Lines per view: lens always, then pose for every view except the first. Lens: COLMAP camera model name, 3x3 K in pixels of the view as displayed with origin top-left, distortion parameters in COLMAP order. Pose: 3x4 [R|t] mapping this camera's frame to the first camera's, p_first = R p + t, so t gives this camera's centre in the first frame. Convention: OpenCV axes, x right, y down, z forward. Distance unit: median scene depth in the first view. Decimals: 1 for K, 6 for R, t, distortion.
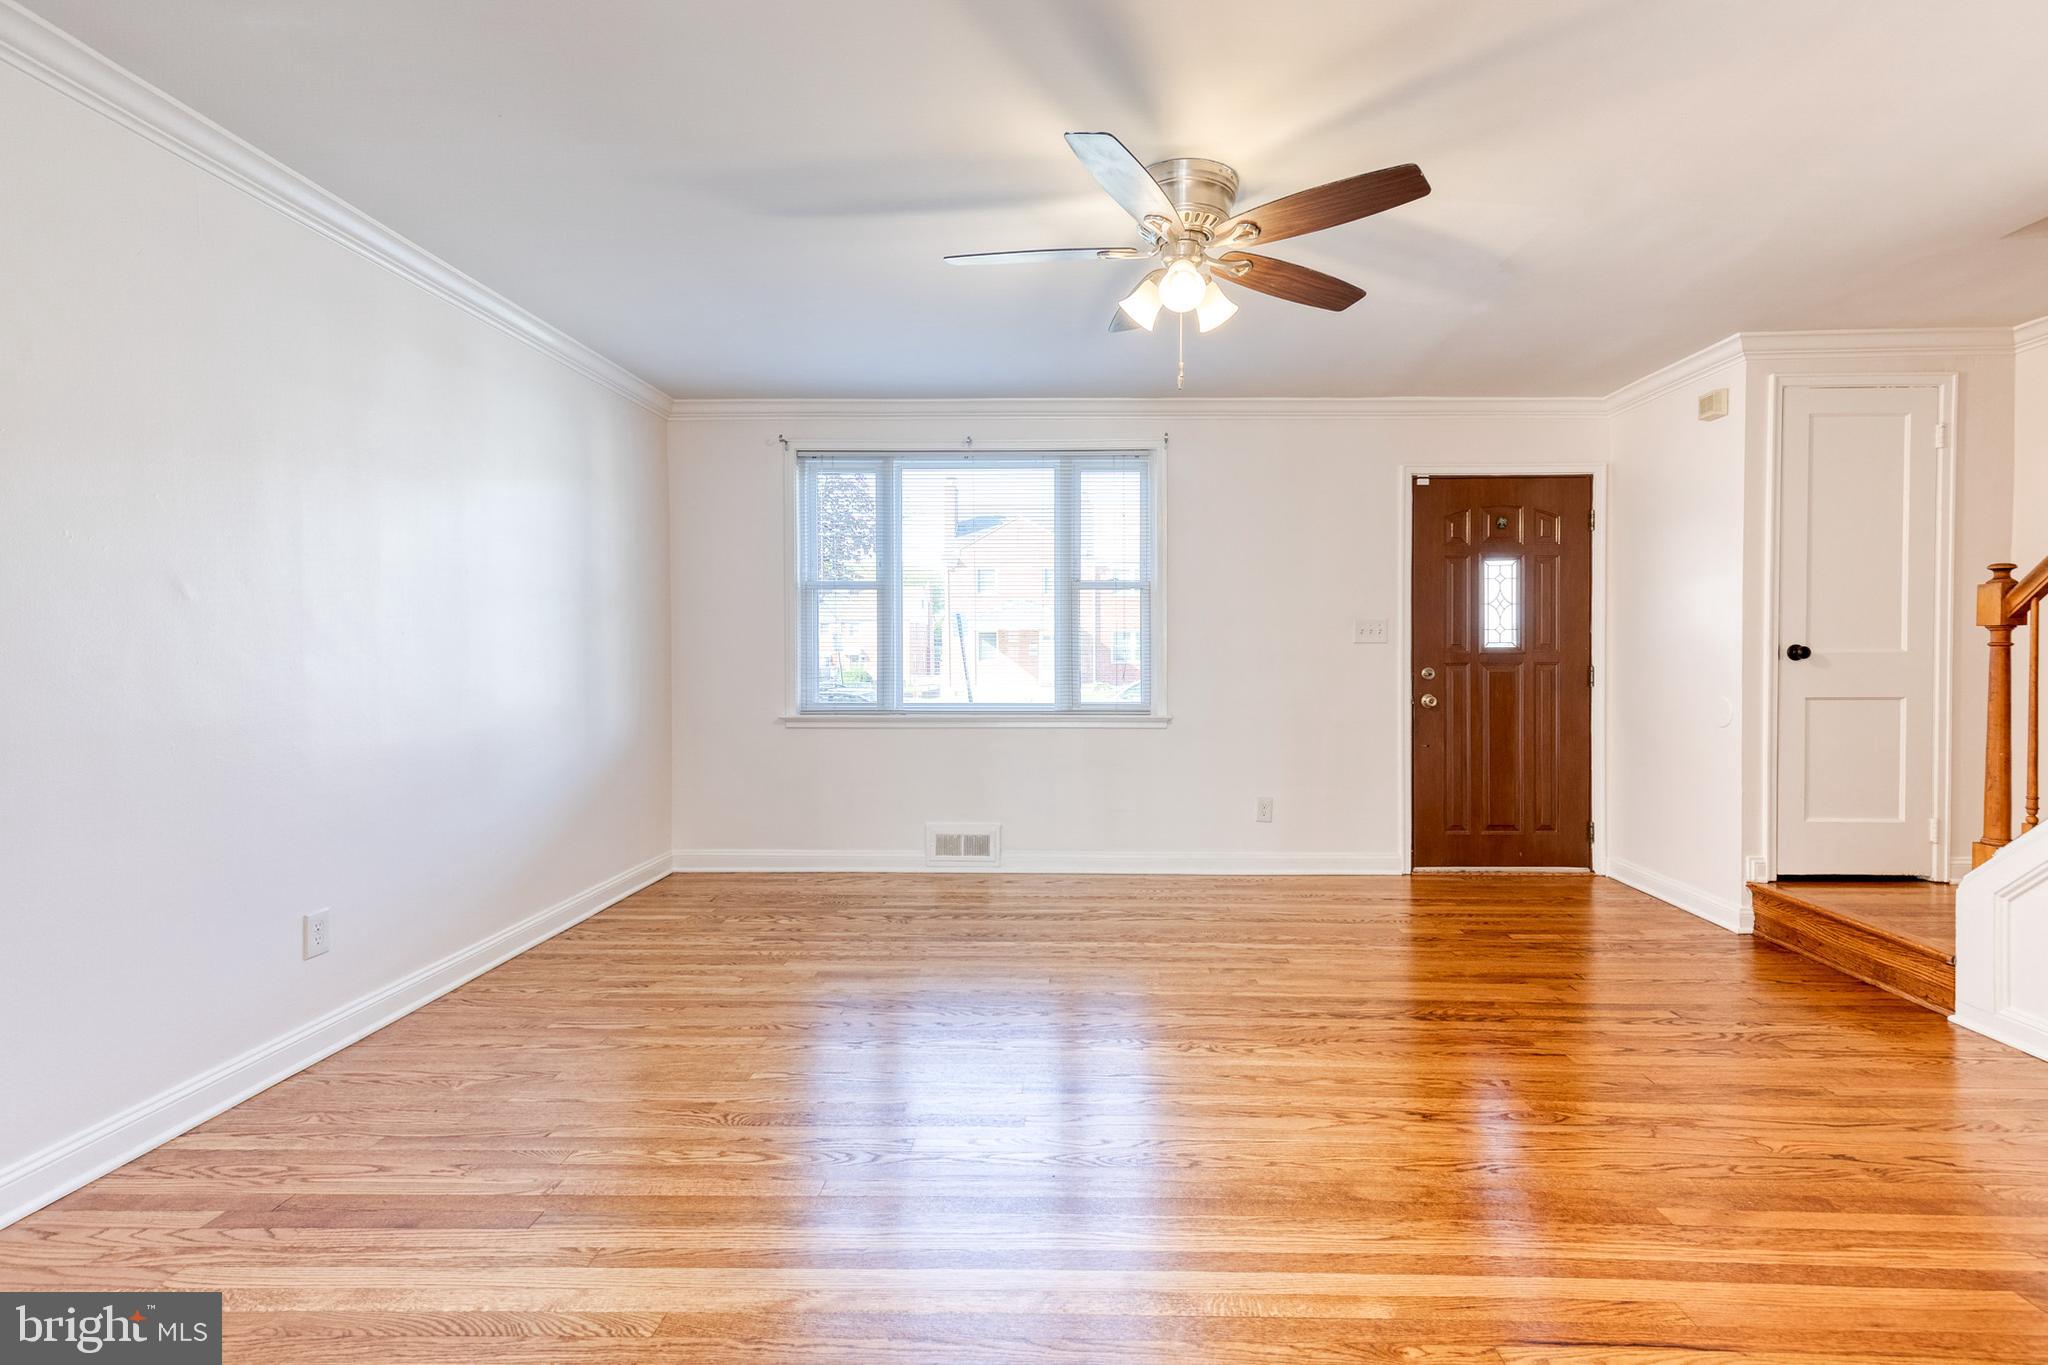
lens RADIAL K [[938.5, 0, 1060.7], [0, 938.5, 675.7], [0, 0, 1]] dist [0.011221, -0.000108]
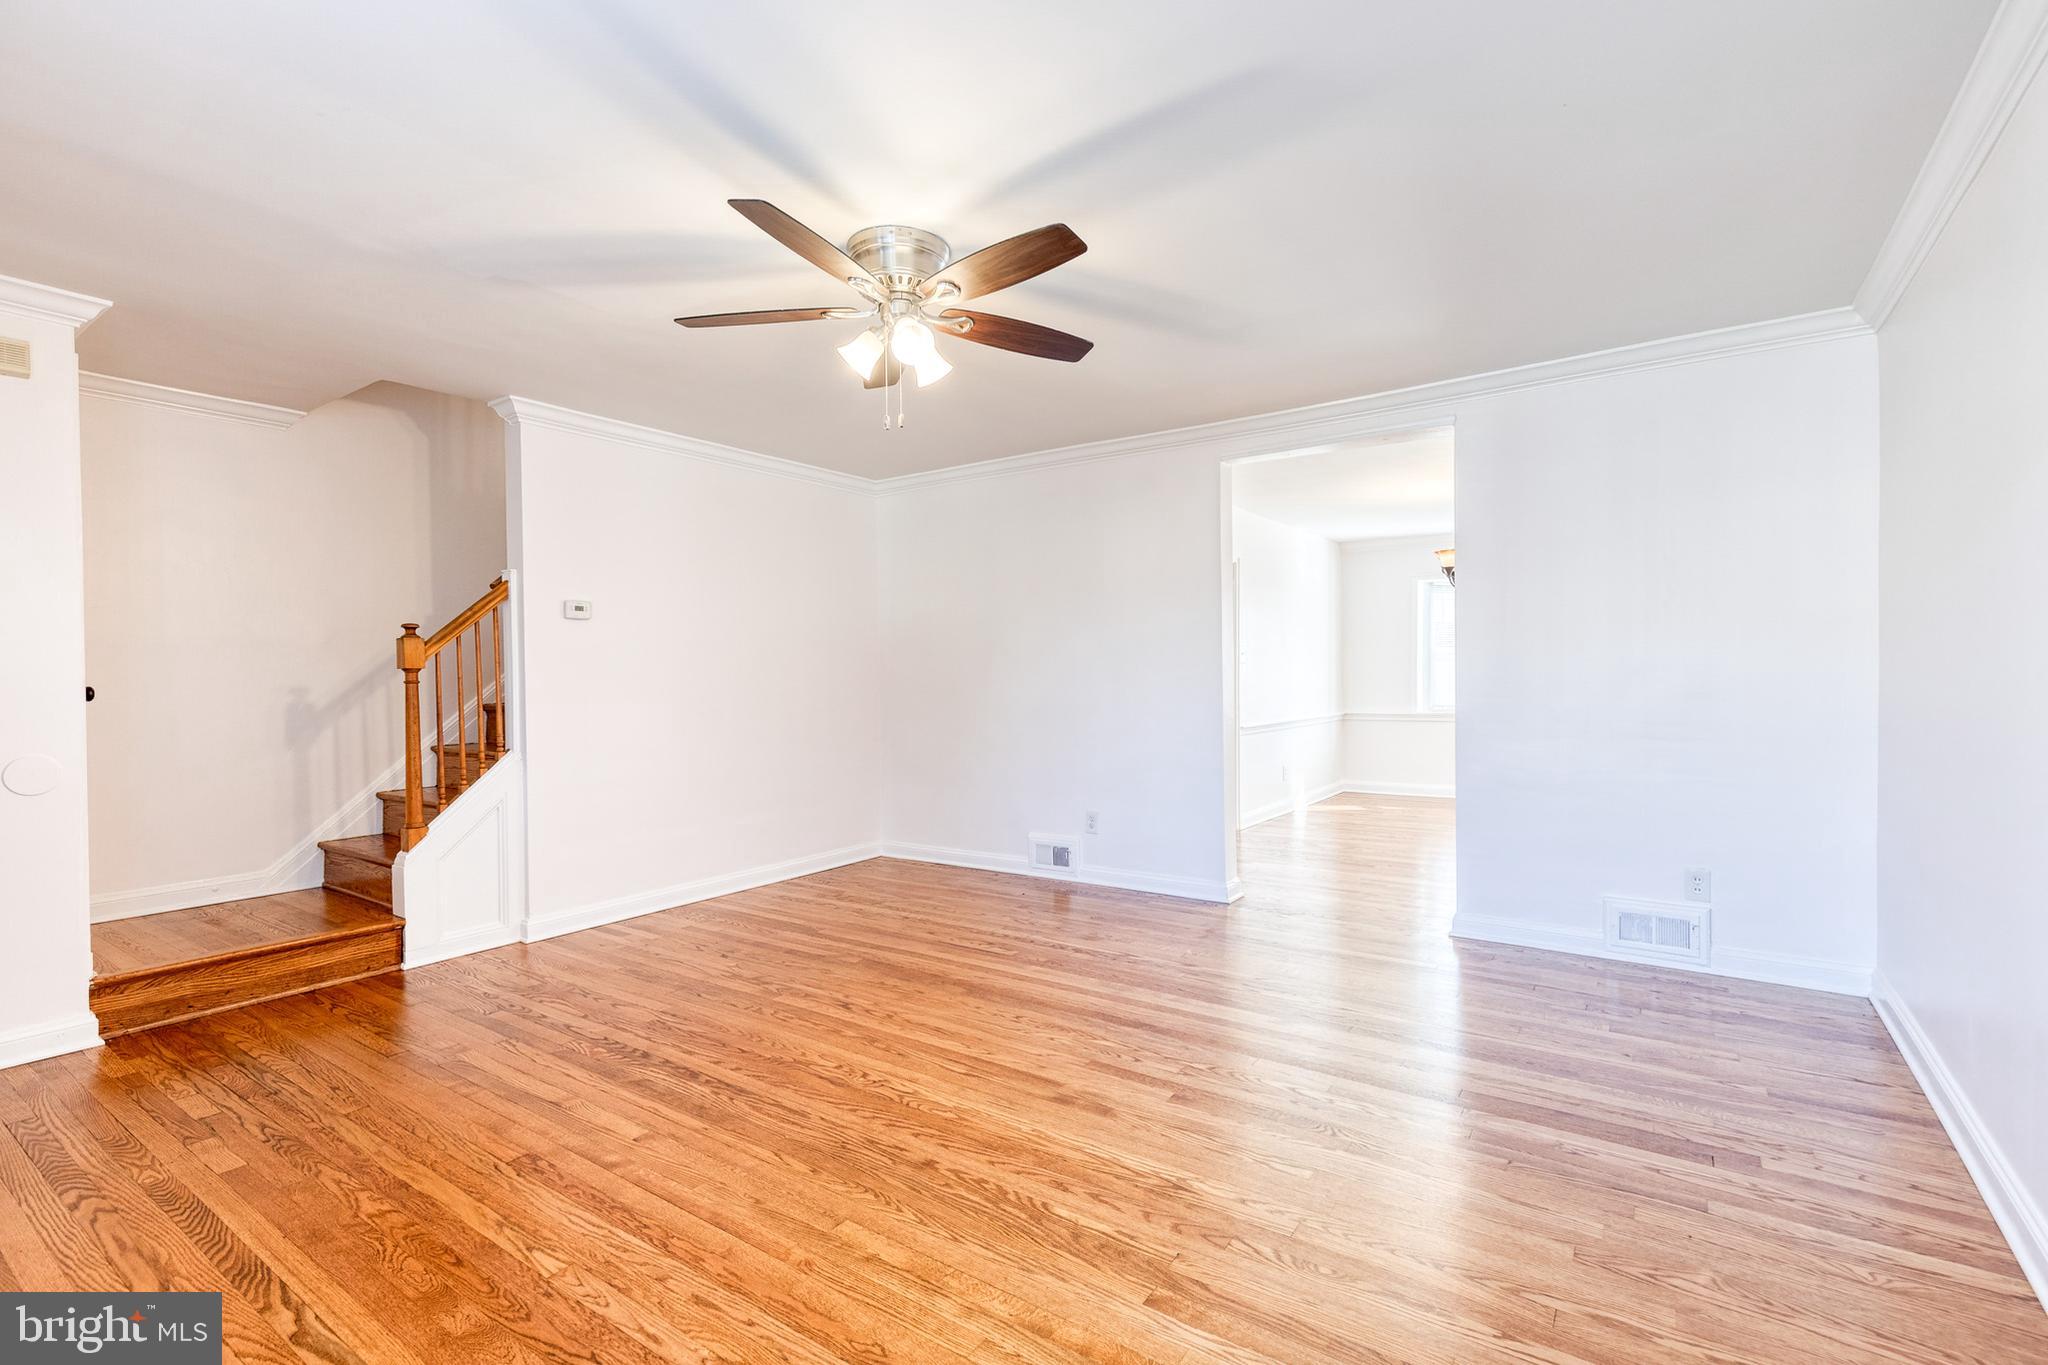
lens RADIAL K [[918.7, 0, 1051.0], [0, 918.7, 670.8], [0, 0, 1]] dist [0.007987, 0.000075]
pose [[-0.841325, 0.011805, 0.540401, -0.406969], [0.026640, 0.999452, 0.019641, -0.040633], [-0.539873, 0.030921, -0.841179, 1.259639]]
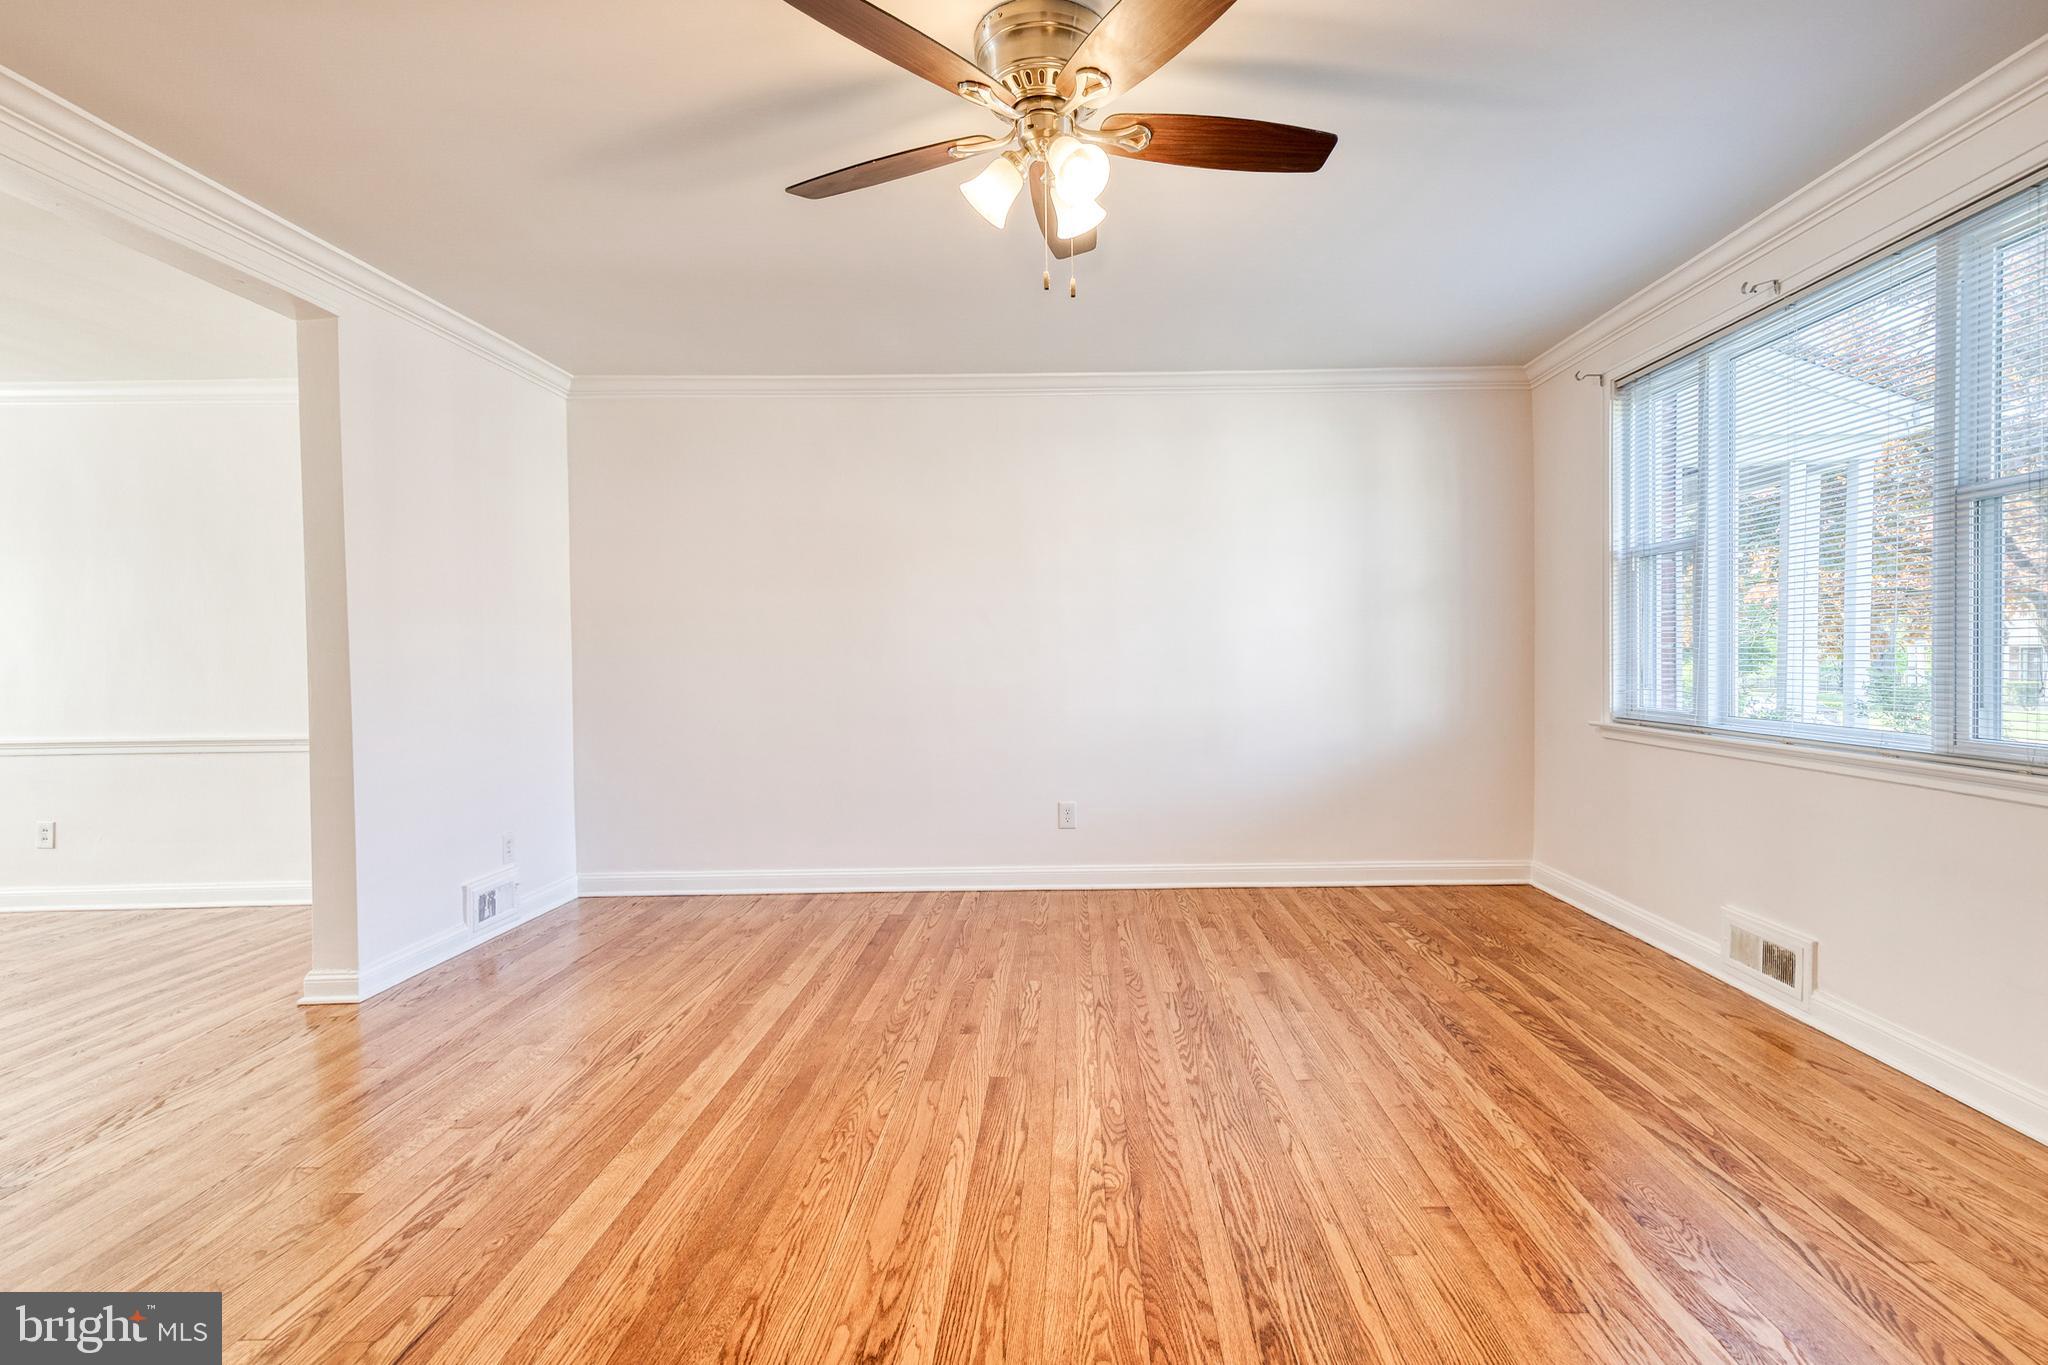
lens RADIAL K [[949.1, 0, 1077.6], [0, 949.1, 676.8], [0, 0, 1]] dist [0.013626, -0.000666]
pose [[0.027335, 0.025076, -0.999312, 0.651358], [-0.014338, 0.999592, 0.024691, -0.011670], [0.999523, 0.013653, 0.027683, 0.702463]]
